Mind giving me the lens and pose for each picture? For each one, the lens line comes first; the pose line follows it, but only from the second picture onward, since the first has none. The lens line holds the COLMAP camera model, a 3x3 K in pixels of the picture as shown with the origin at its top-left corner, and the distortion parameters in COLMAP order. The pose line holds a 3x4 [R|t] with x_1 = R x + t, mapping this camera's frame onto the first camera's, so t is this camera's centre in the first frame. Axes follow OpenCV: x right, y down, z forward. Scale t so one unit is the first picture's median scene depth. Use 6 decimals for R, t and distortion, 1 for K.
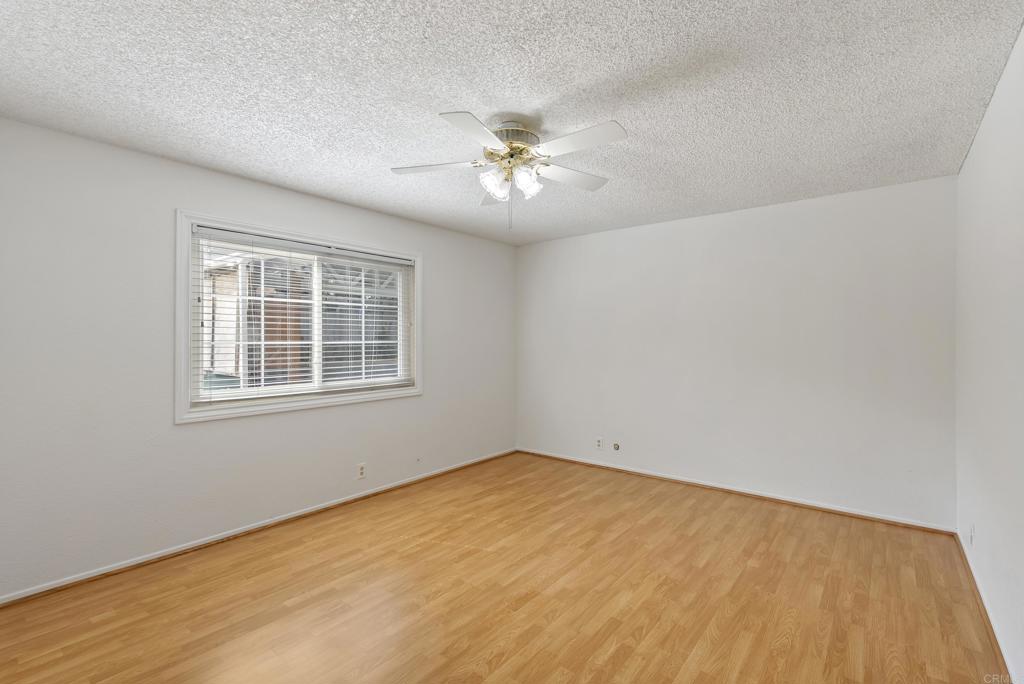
lens RADIAL K [[465.9, 0, 513.2], [0, 465.9, 342.3], [0, 0, 1]] dist [-0.009277, 0.003458]
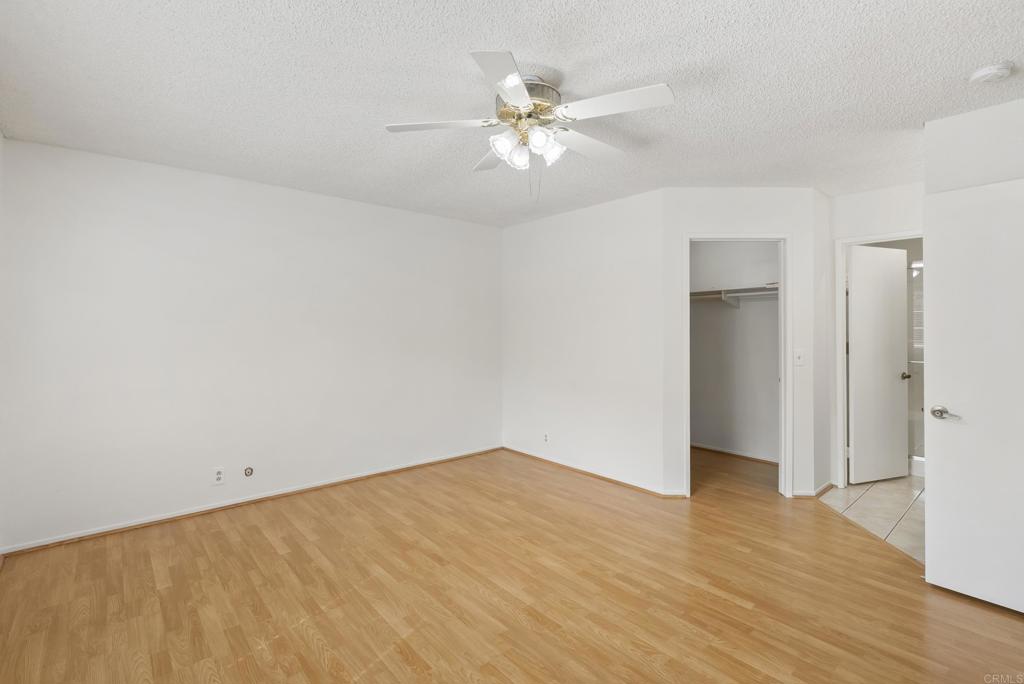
lens RADIAL K [[465.9, 0, 514.0], [0, 465.9, 335.0], [0, 0, 1]] dist [-0.009277, 0.003458]
pose [[0.163554, -0.011289, 0.986470, -0.631203], [0.000403, 0.999935, 0.011377, -0.004140], [-0.986534, -0.001463, 0.163548, 0.657169]]
